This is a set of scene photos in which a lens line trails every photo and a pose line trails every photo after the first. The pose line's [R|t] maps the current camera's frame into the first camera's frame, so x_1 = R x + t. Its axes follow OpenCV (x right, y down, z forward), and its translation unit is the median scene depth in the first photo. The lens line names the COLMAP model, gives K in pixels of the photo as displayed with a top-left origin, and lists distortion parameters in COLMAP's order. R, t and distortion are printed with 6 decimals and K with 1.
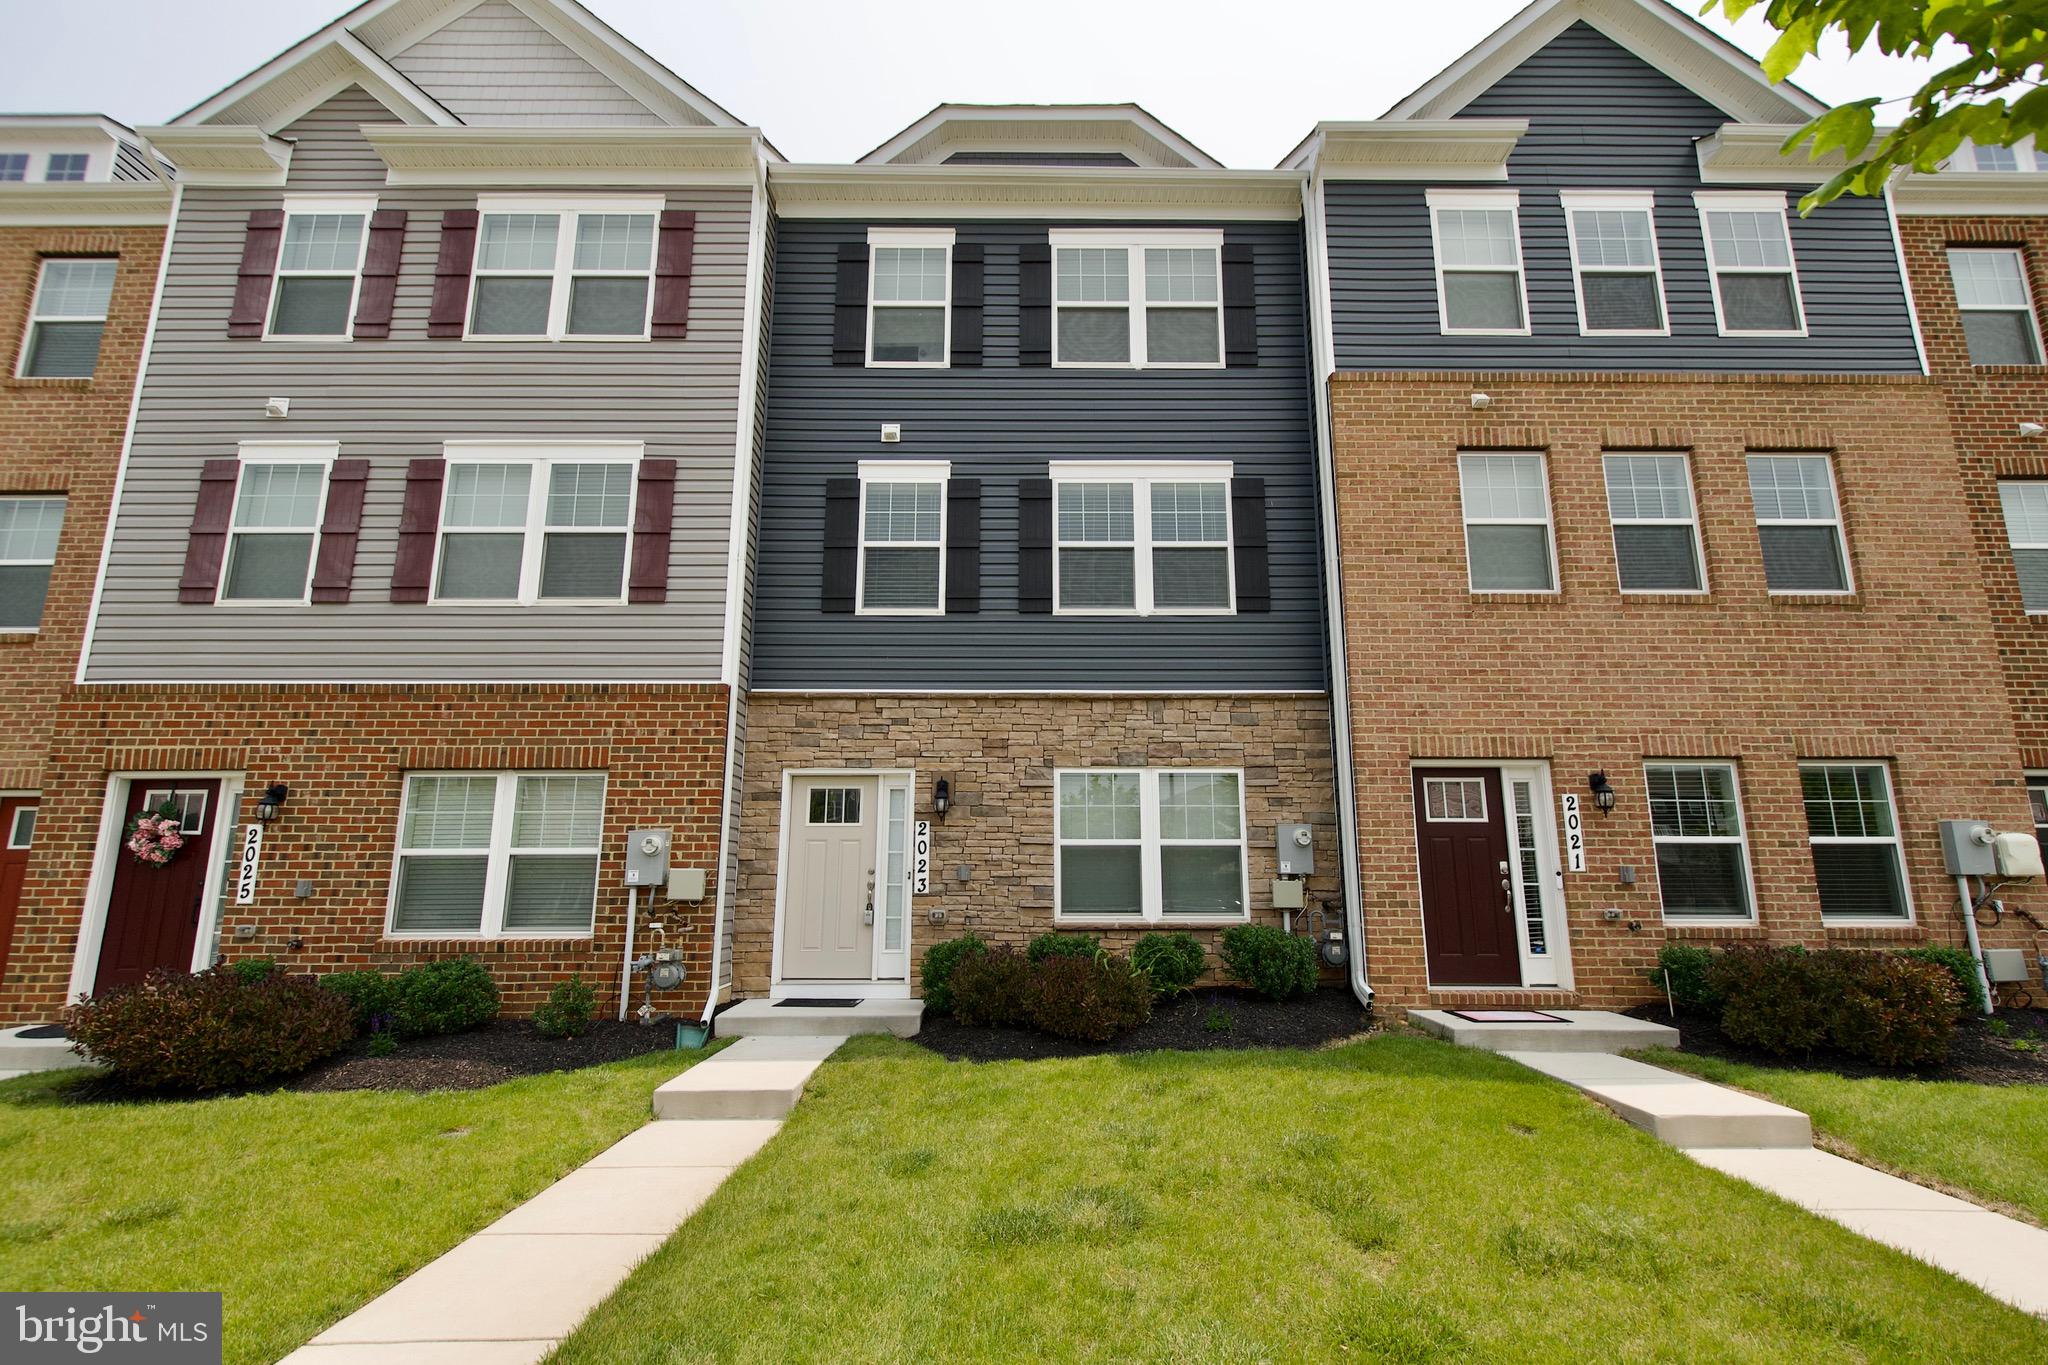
lens RADIAL K [[911.4, 0, 1029.3], [0, 911.4, 714.0], [0, 0, 1]] dist [0.011602, -0.012167]
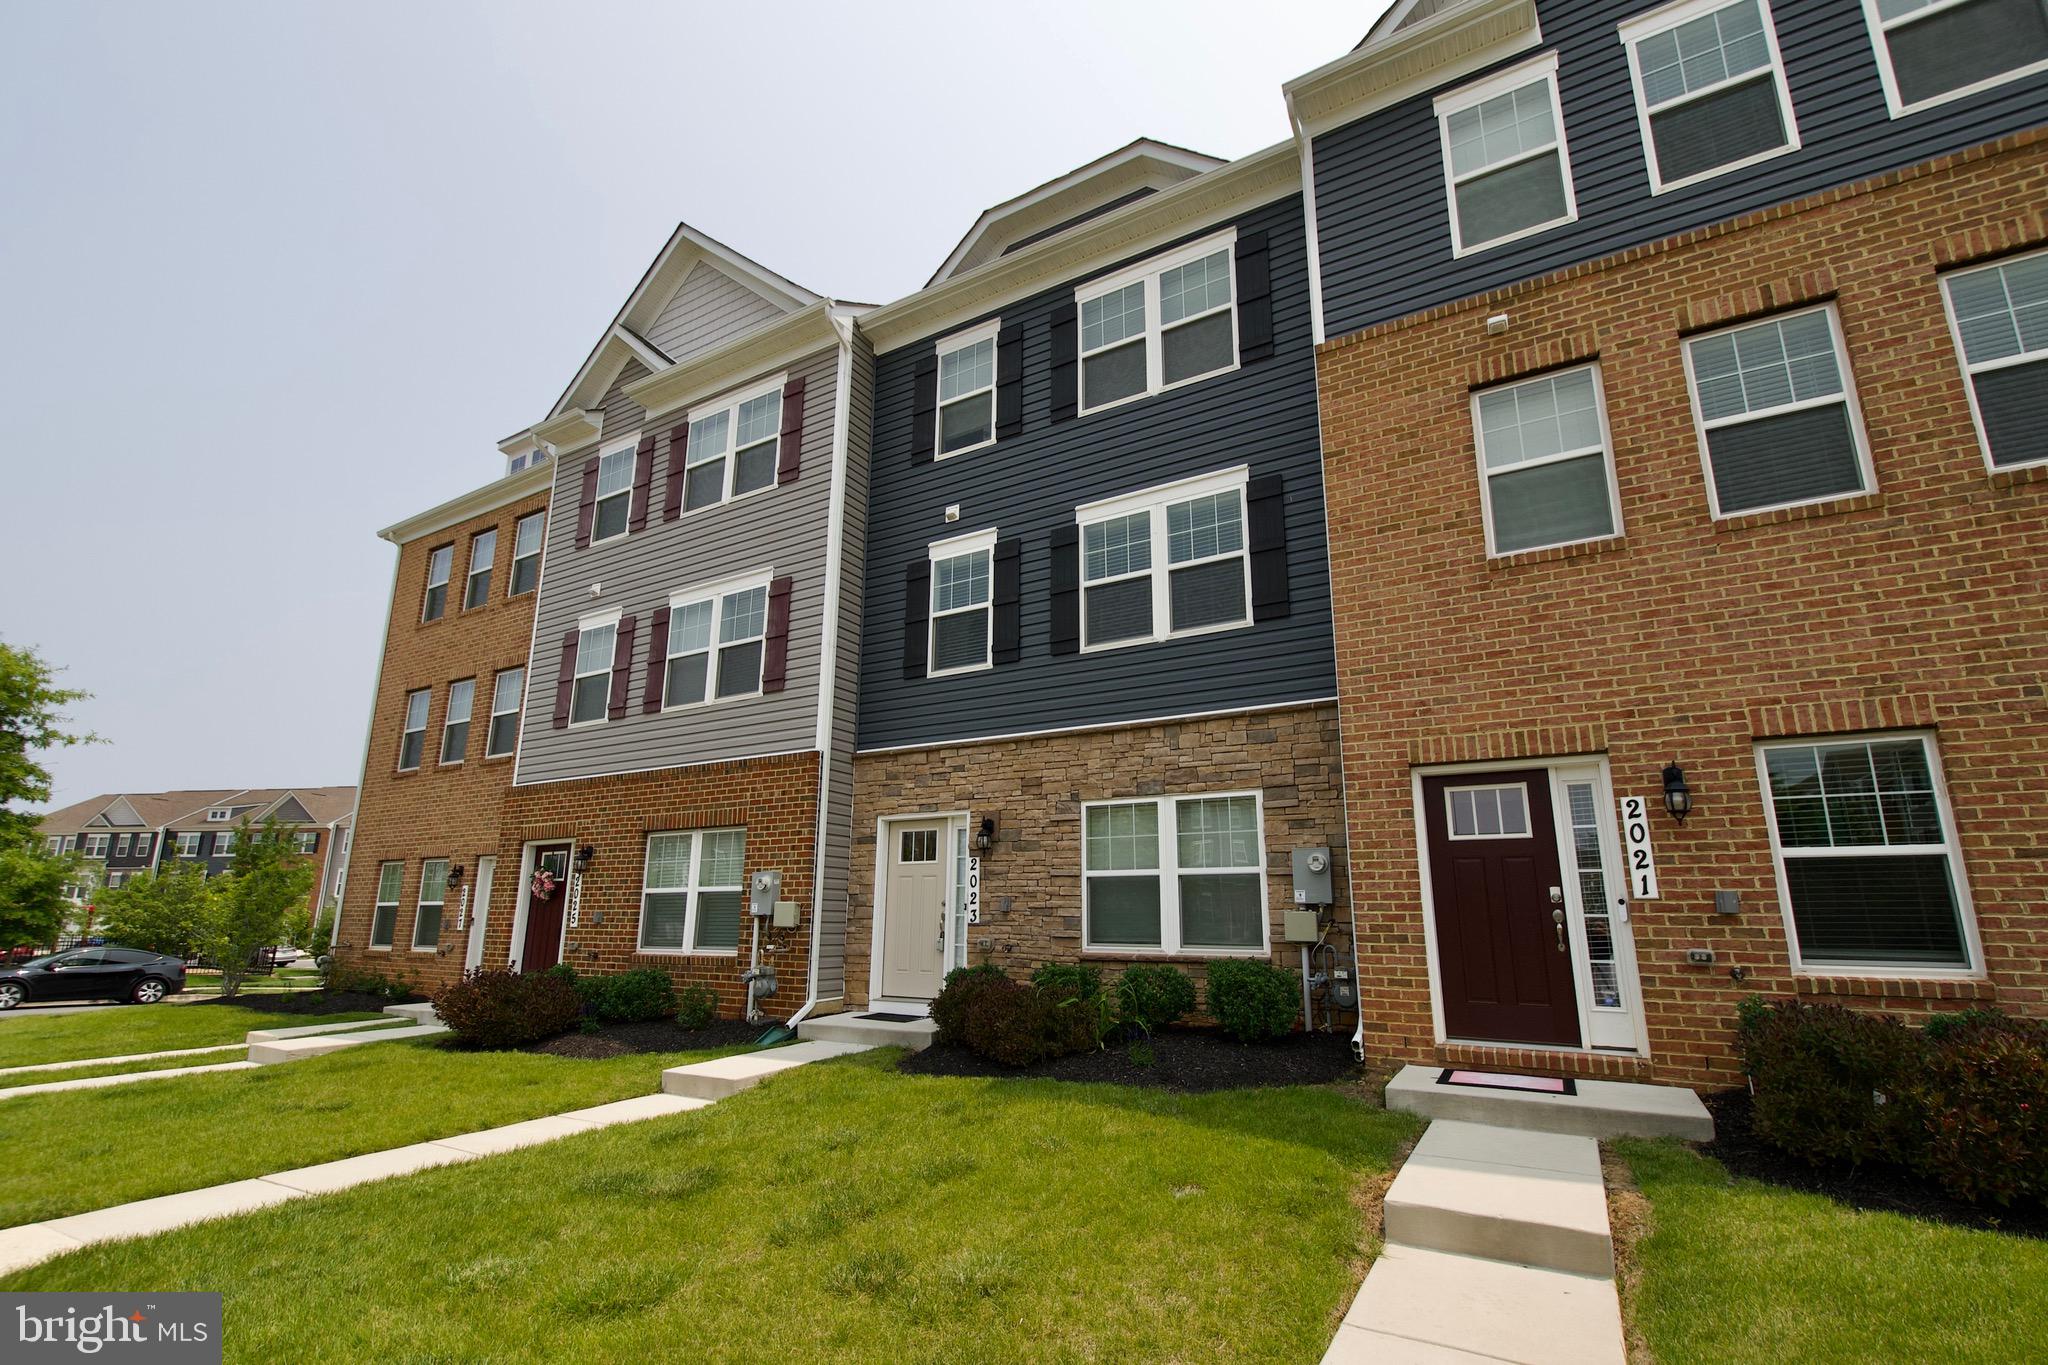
lens RADIAL K [[911.4, 0, 1029.3], [0, 911.4, 714.0], [0, 0, 1]] dist [0.011602, -0.012167]
pose [[0.857475, -0.108953, -0.502858, 0.518926], [0.089771, 0.994012, -0.062294, 0.020035], [0.506635, 0.008274, 0.862121, 0.081622]]
